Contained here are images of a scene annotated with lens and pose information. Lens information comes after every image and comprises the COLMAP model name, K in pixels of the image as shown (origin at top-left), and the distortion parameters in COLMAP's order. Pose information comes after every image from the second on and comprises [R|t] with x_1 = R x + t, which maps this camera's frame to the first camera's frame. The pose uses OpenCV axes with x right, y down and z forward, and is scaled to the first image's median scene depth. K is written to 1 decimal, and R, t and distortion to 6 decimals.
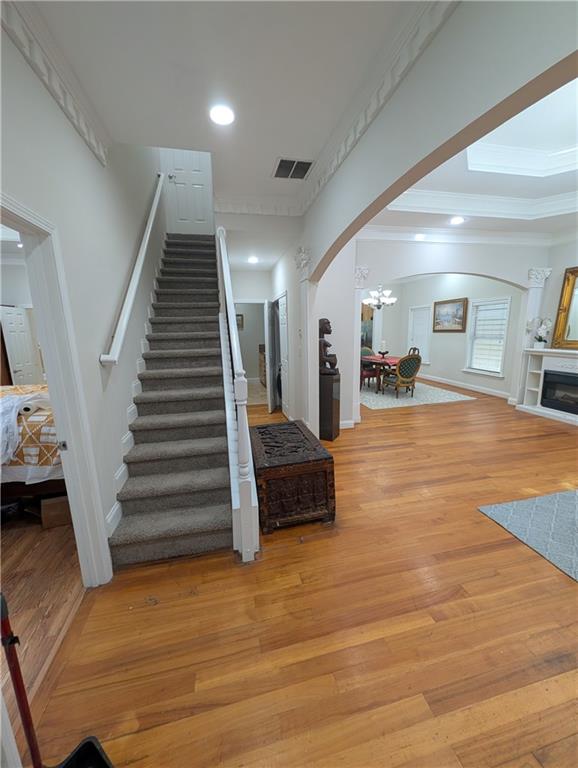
lens RADIAL K [[296.0, 0, 293.0], [0, 296.0, 385.7], [0, 0, 1]] dist [0.000889, 0.000135]
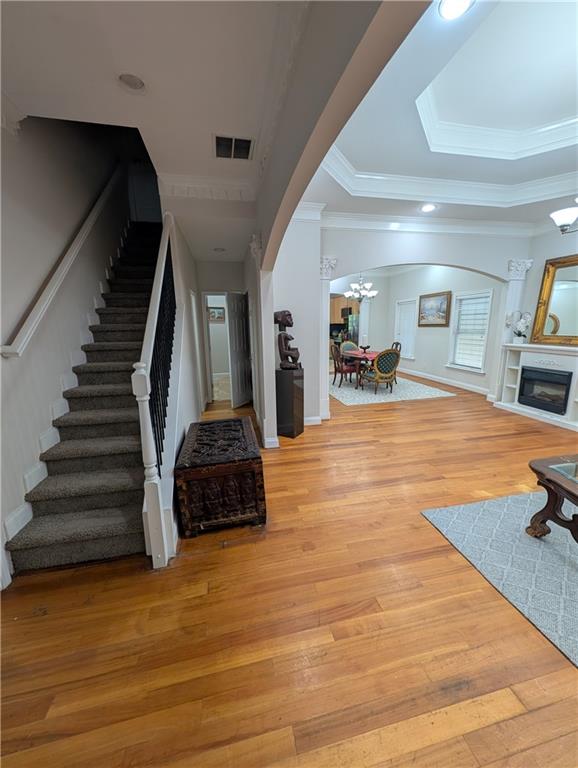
lens RADIAL K [[296.0, 0, 293.0], [0, 296.0, 385.7], [0, 0, 1]] dist [0.000889, 0.000135]
pose [[0.999951, 0.007168, -0.006755, 0.185136], [-0.007048, 0.999819, 0.017647, -0.001050], [0.006880, -0.017598, 0.999821, 0.052552]]
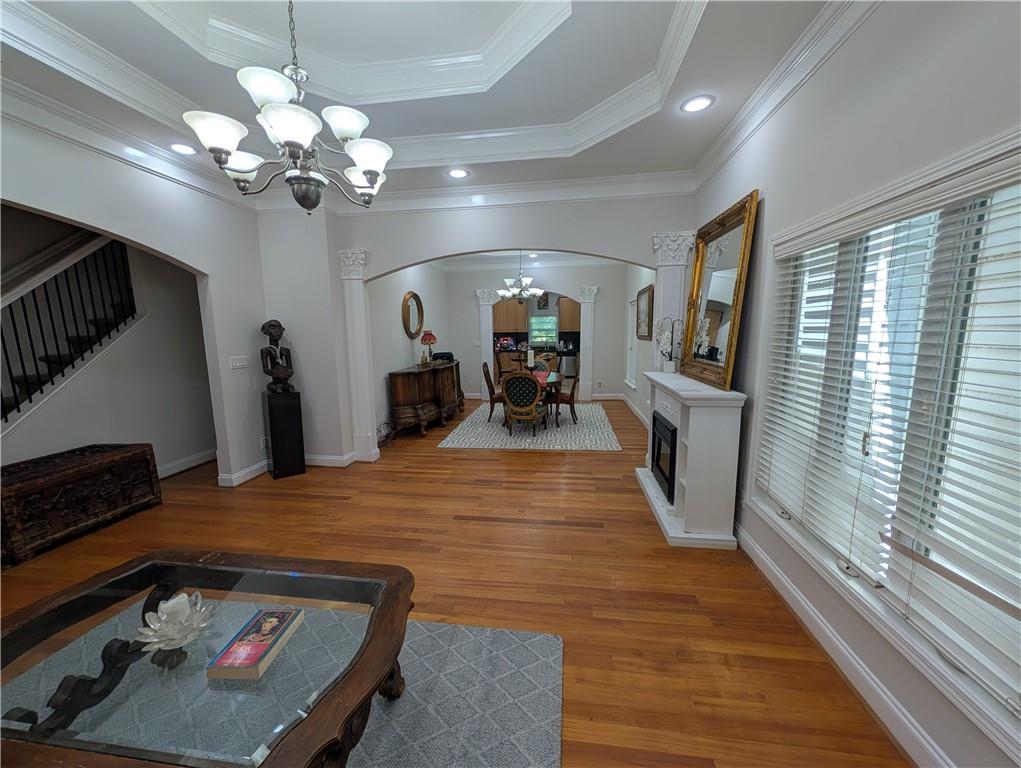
lens RADIAL K [[393.5, 0, 508.6], [0, 393.5, 386.2], [0, 0, 1]] dist [0.000889, 0.000135]
pose [[0.932735, 0.059464, -0.355625, 1.422757], [-0.075645, 0.996629, -0.031755, -0.088749], [0.352538, 0.056520, 0.934089, 0.344170]]
